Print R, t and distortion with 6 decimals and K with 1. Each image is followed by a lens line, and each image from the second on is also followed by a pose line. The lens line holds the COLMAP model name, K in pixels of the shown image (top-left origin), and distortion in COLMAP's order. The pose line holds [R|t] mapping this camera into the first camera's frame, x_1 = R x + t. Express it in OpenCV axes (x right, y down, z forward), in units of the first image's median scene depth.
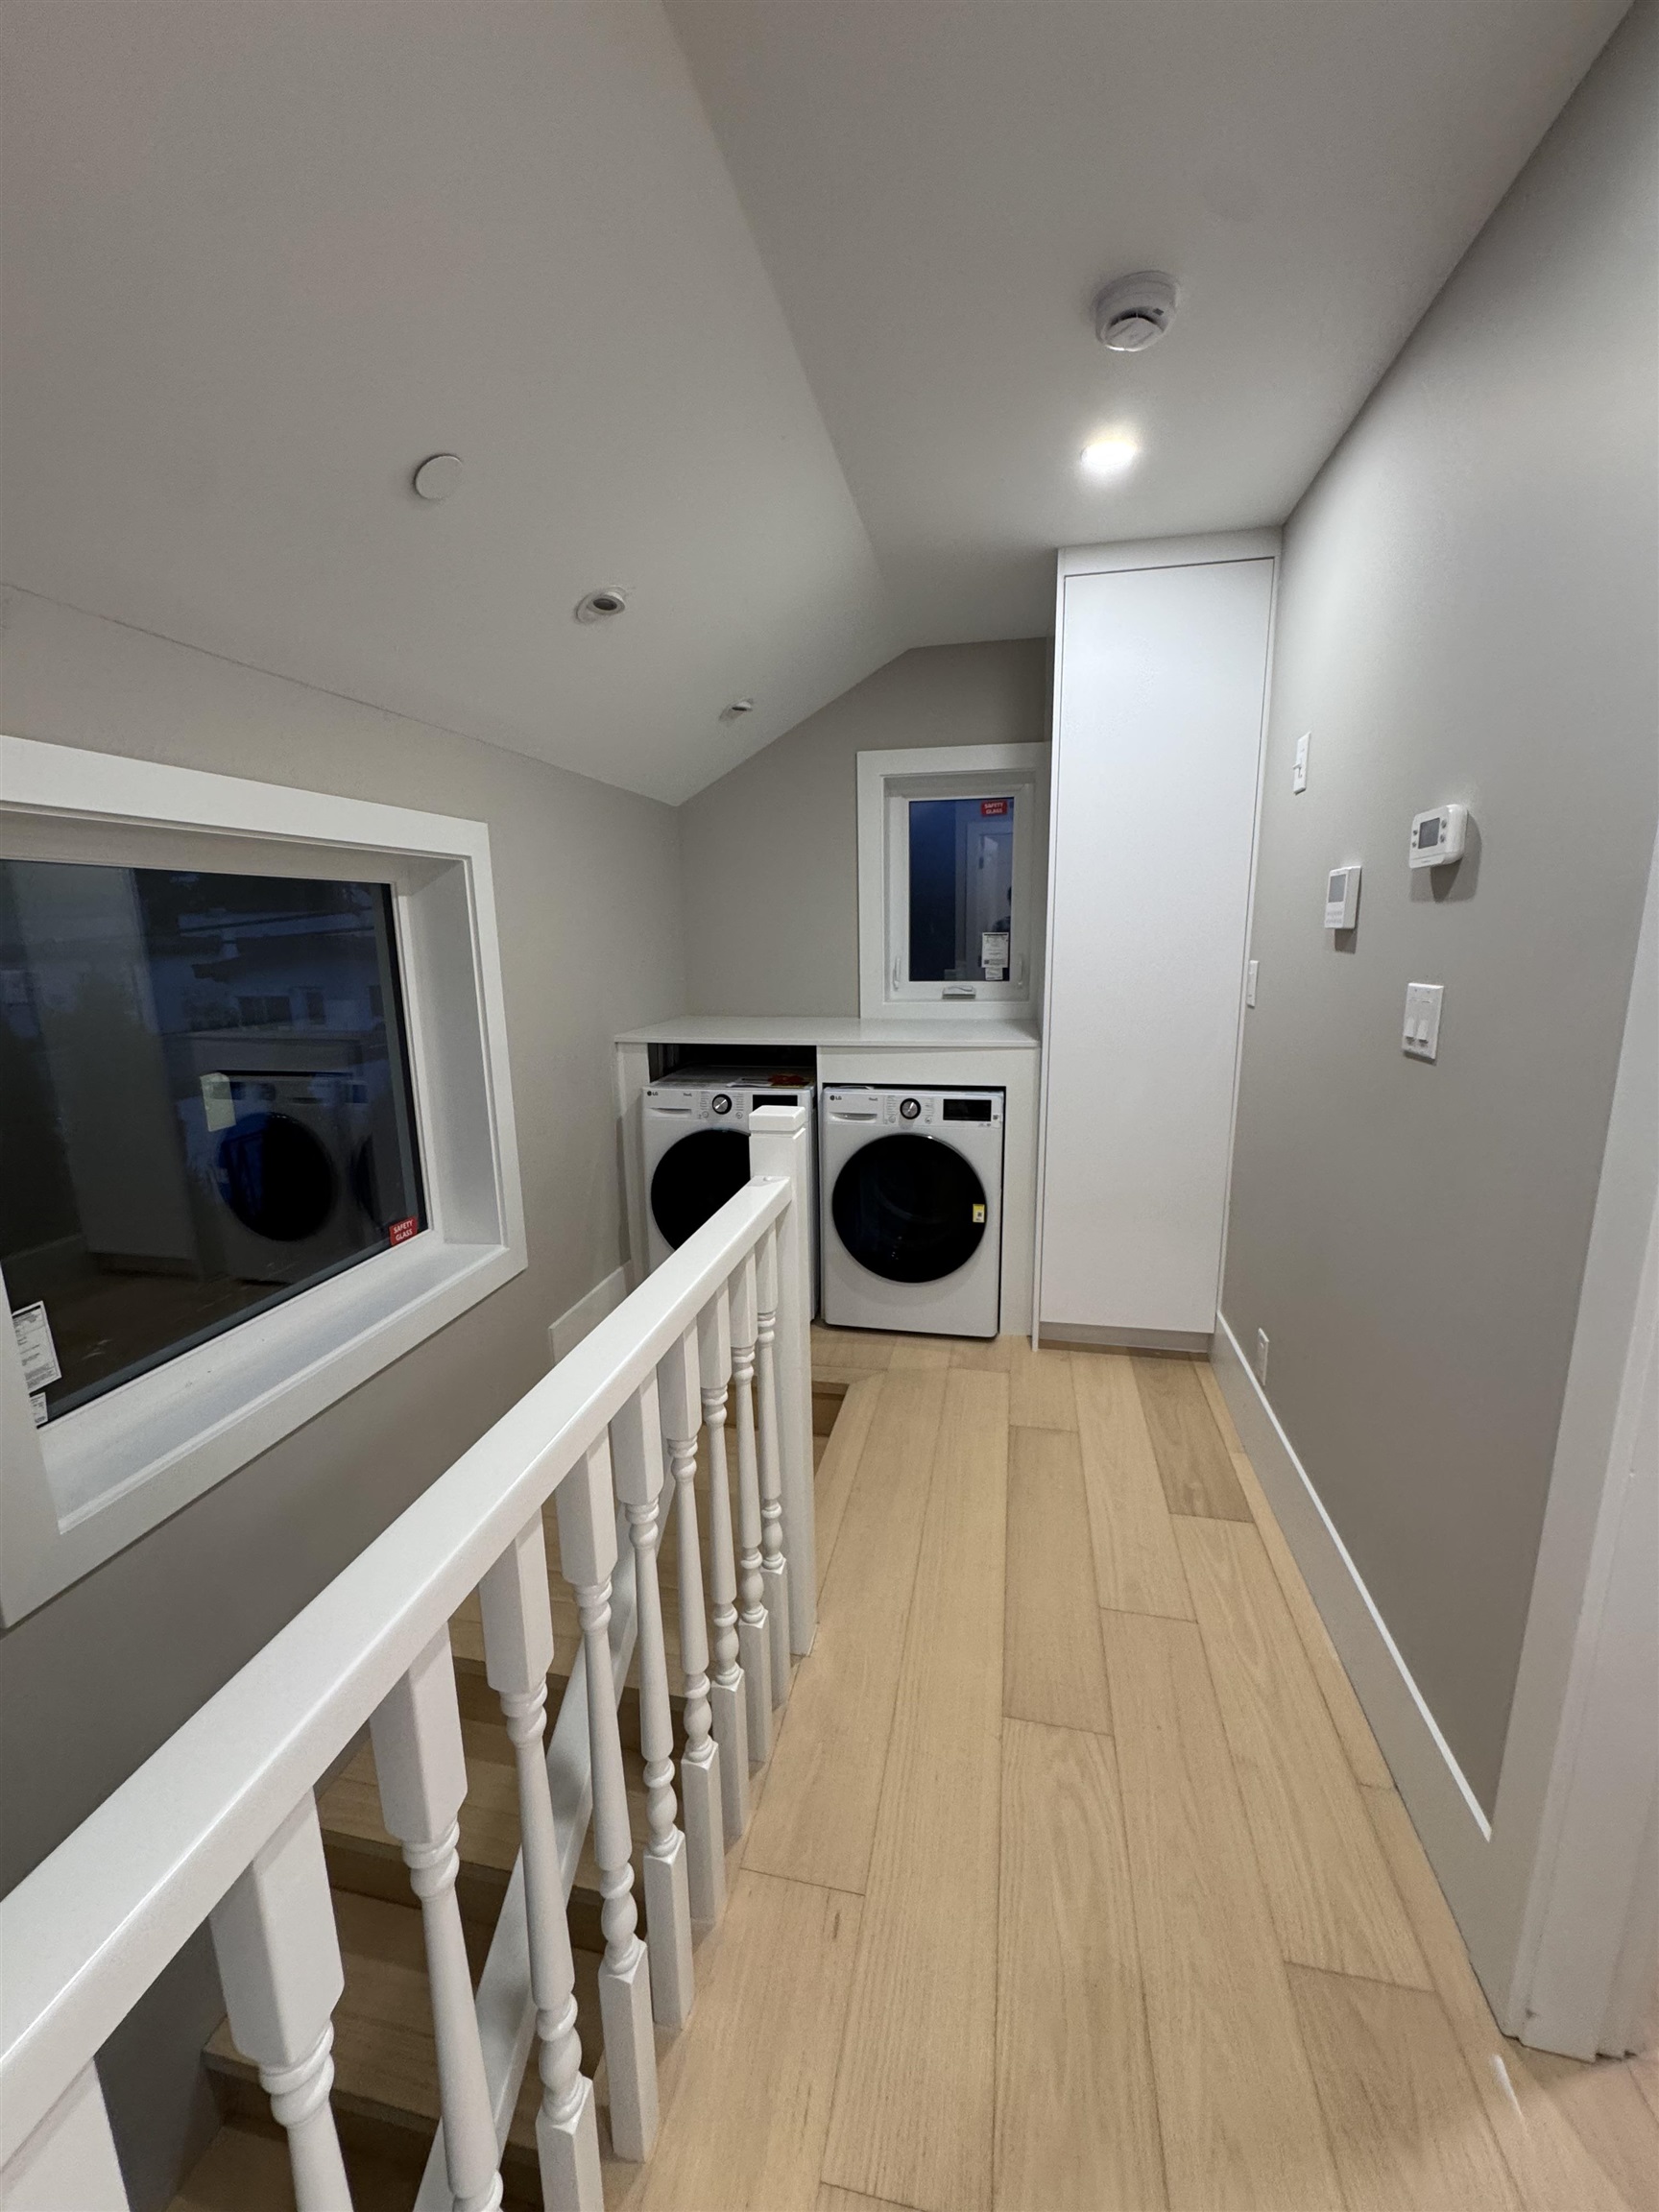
lens RADIAL K [[884.1, 0, 833.7], [0, 884.1, 1108.9], [0, 0, 1]] dist [-0.005679, 0.000146]
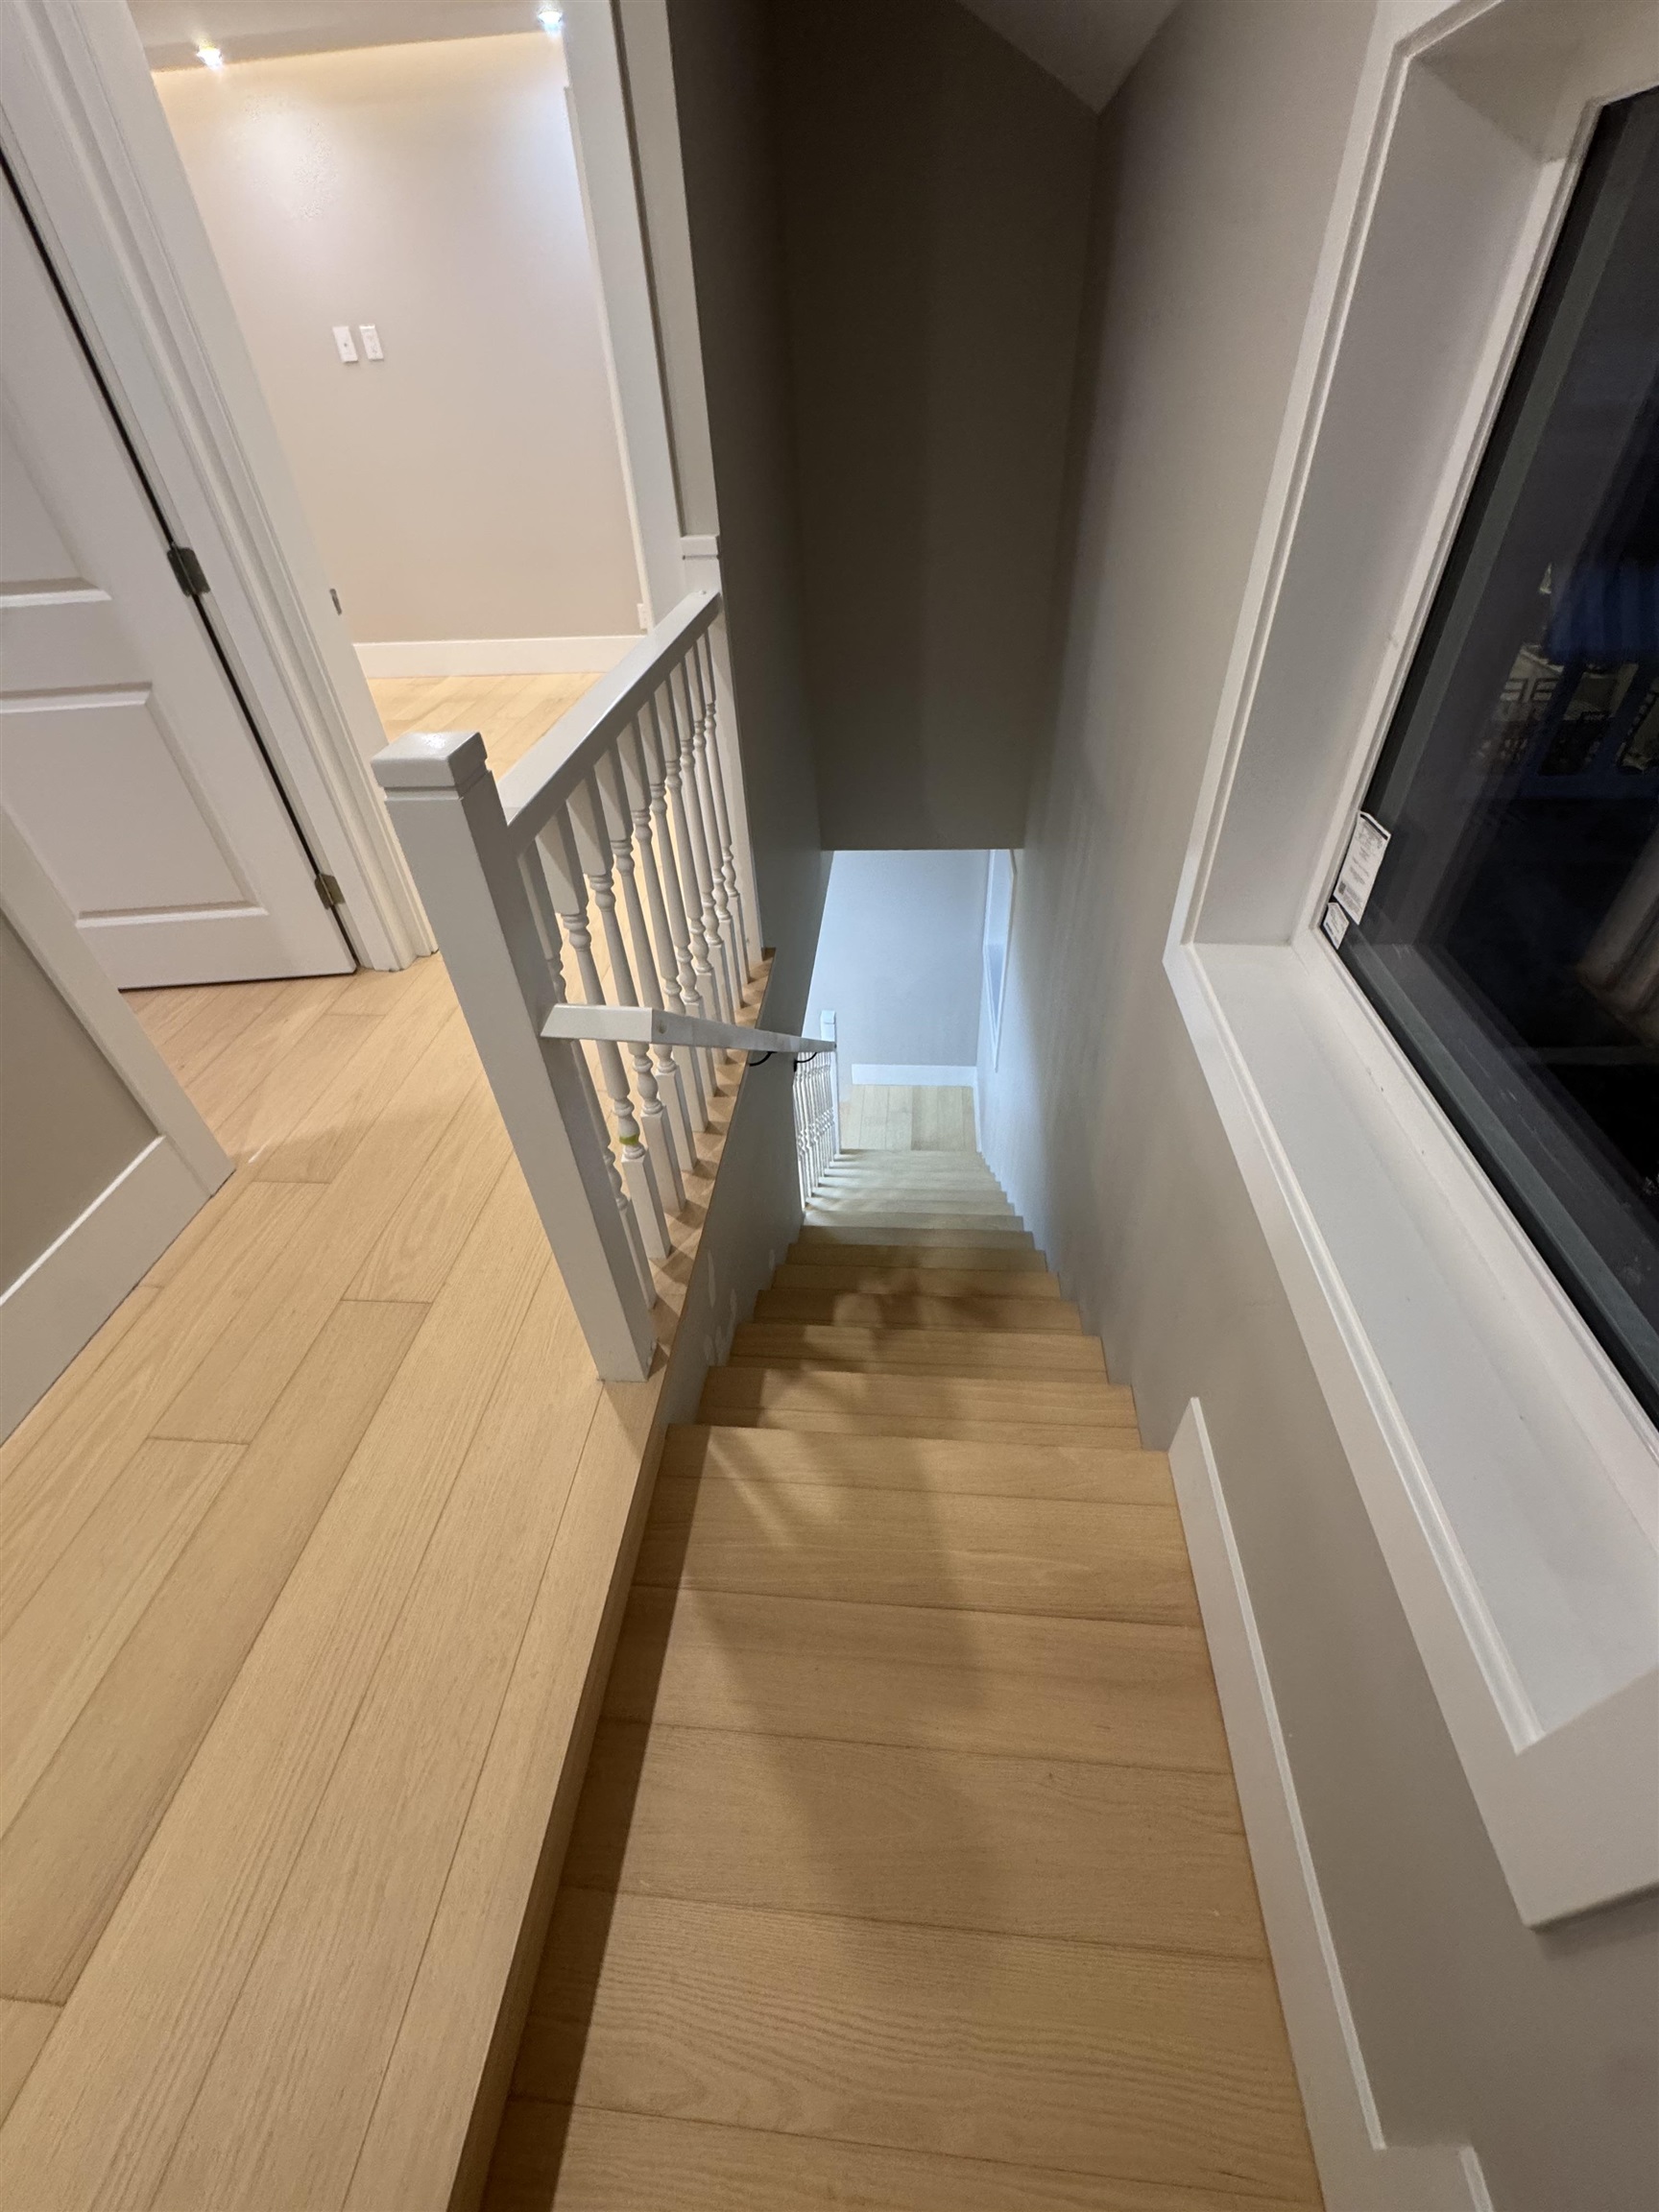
lens RADIAL K [[884.1, 0, 833.7], [0, 884.1, 1108.9], [0, 0, 1]] dist [-0.005679, 0.000146]
pose [[-0.990845, 0.122533, -0.056672, -0.247991], [0.031900, 0.620390, 0.783644, -0.272152], [0.131181, 0.774662, -0.618619, 1.467814]]
